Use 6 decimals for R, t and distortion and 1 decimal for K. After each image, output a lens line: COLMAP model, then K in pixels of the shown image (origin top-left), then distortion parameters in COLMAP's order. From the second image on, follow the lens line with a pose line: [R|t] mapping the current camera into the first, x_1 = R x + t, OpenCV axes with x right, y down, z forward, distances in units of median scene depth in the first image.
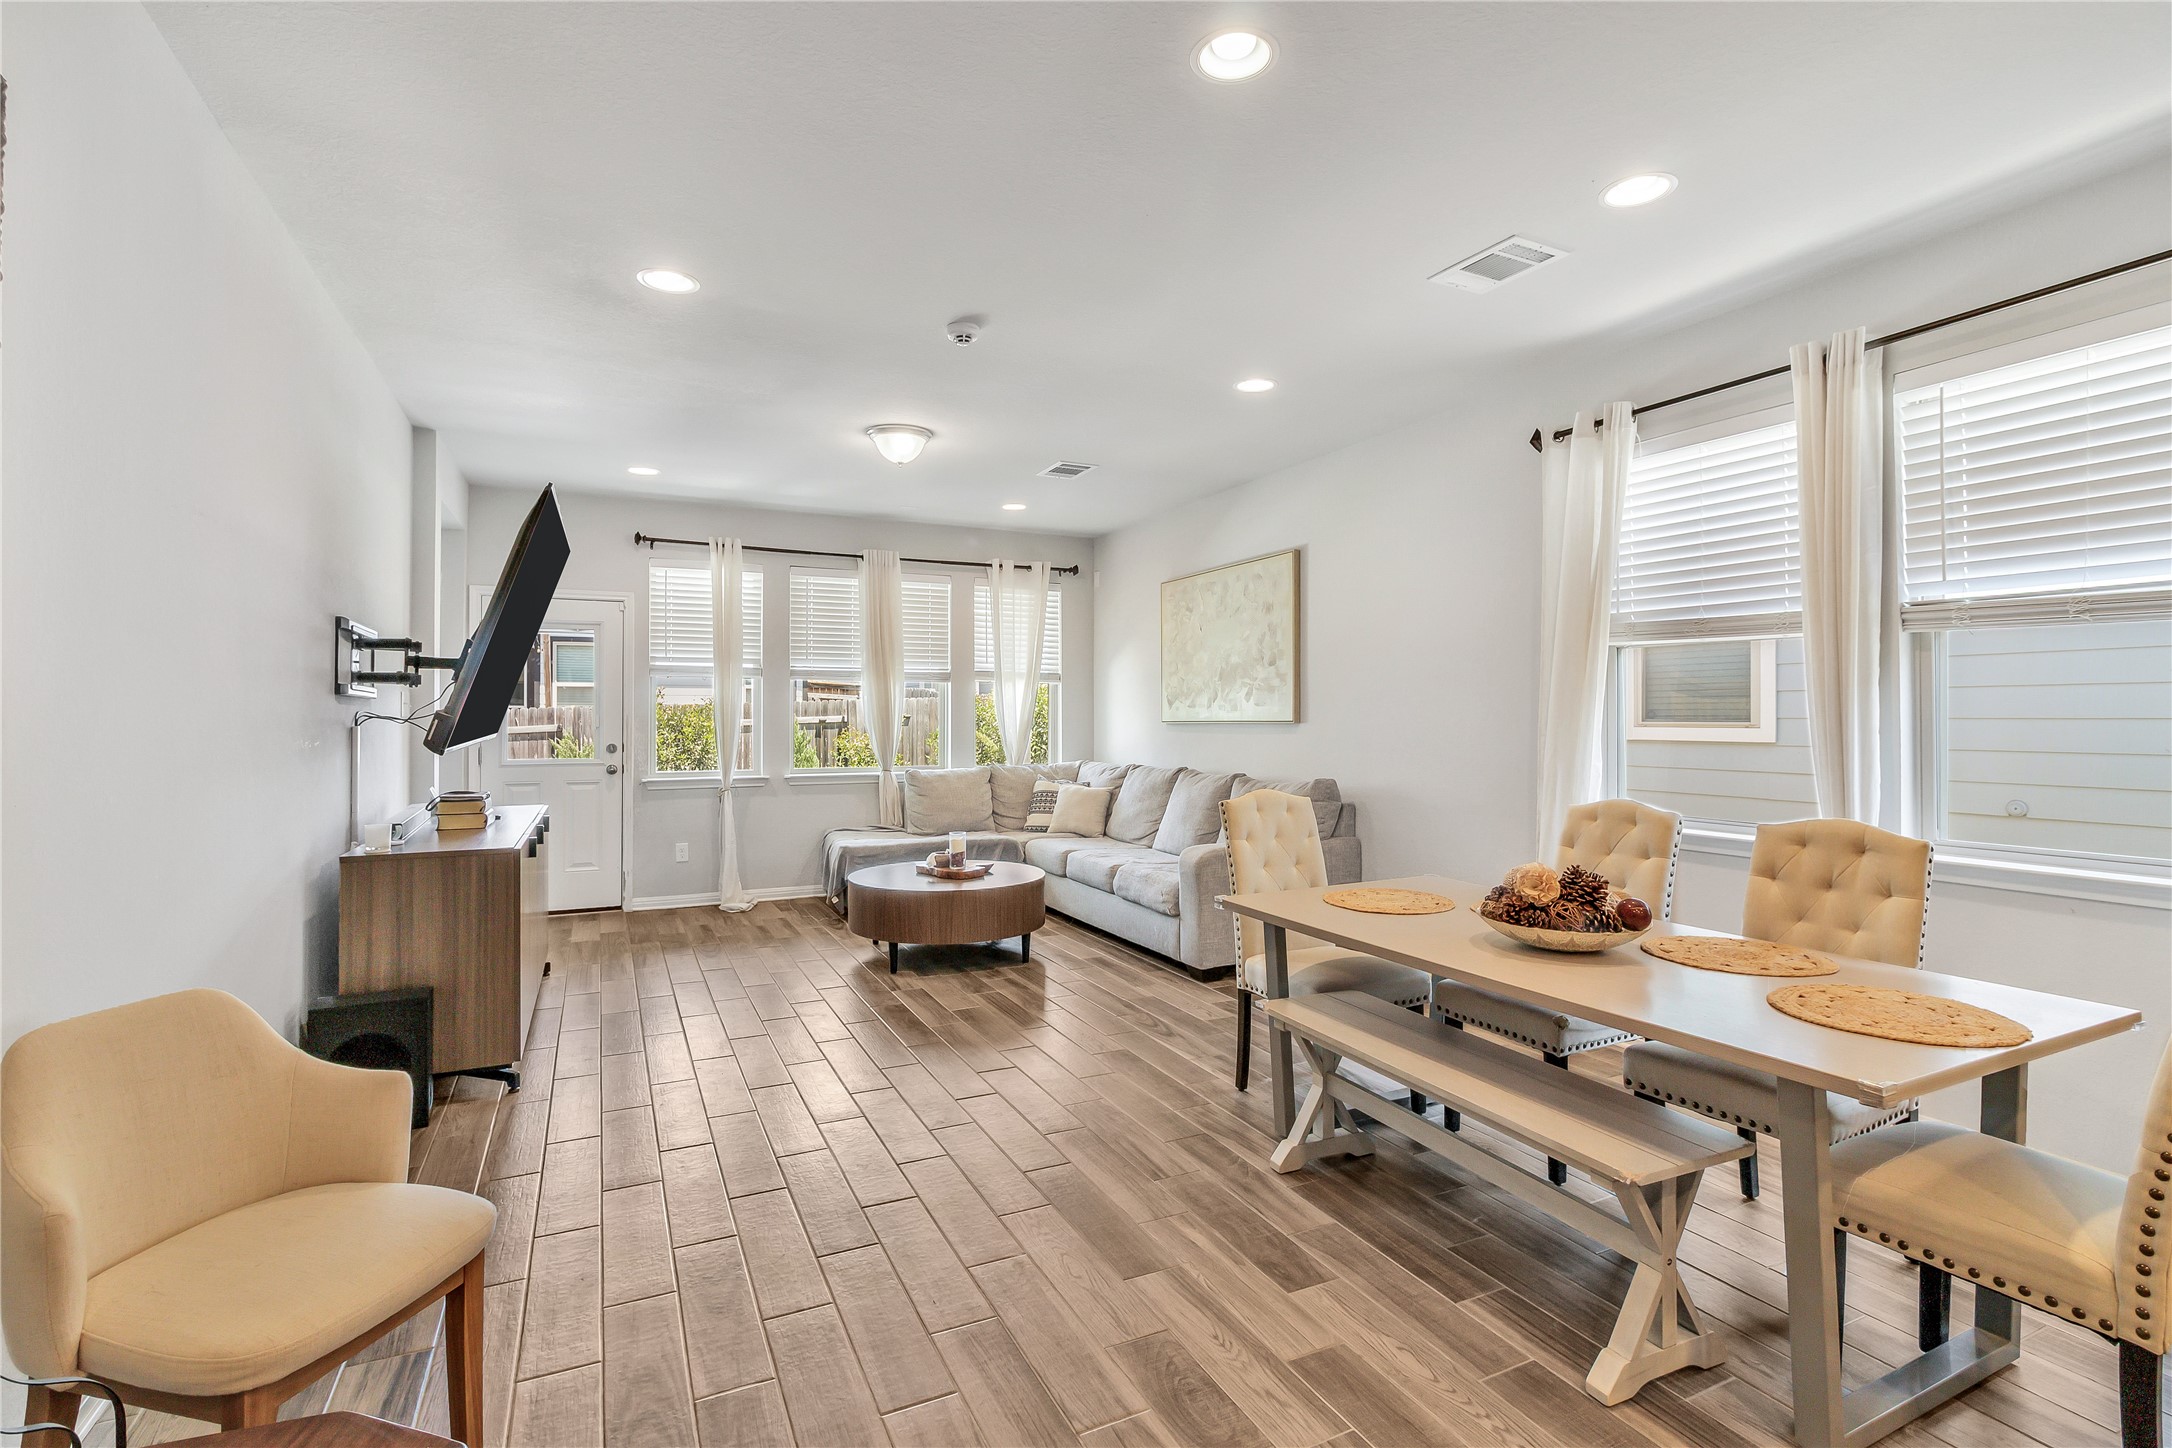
lens RADIAL K [[1000.0, 0, 1089.8], [0, 1000.0, 718.1], [0, 0, 1]] dist [0.004476, -0.001562]
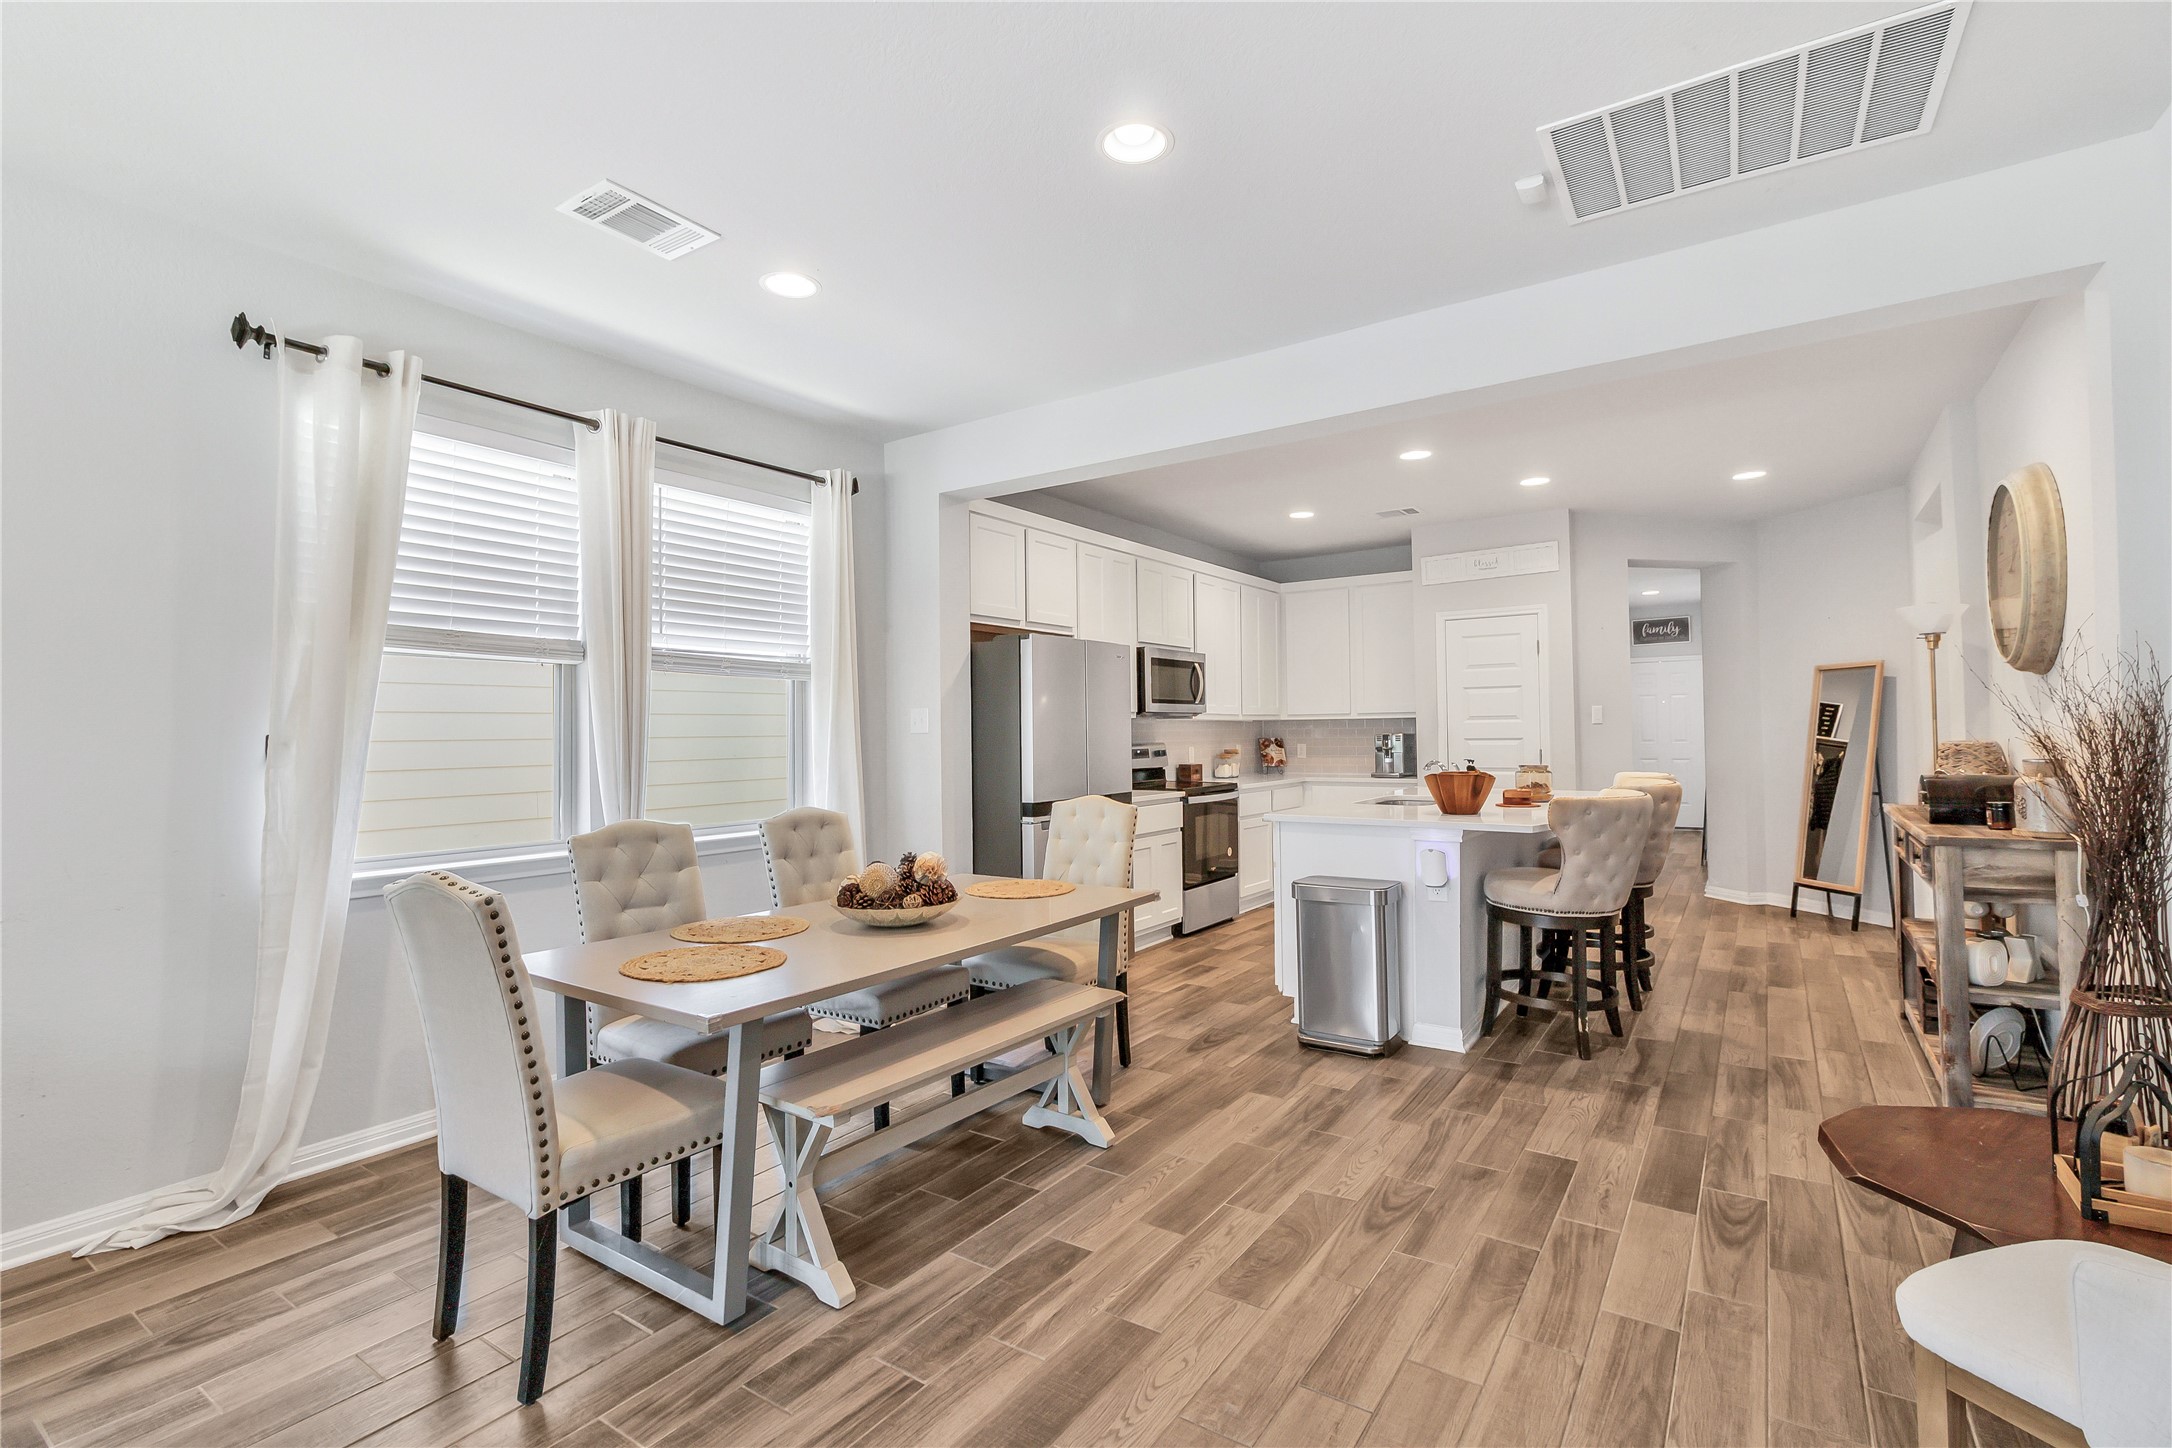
lens RADIAL K [[1000.0, 0, 1083.6], [0, 1000.0, 722.7], [0, 0, 1]] dist [0.004476, -0.001562]
pose [[-0.490320, 0.011715, 0.871464, -0.724542], [0.012313, 0.999903, -0.006513, -0.003808], [-0.871455, 0.007537, -0.490417, 1.460586]]
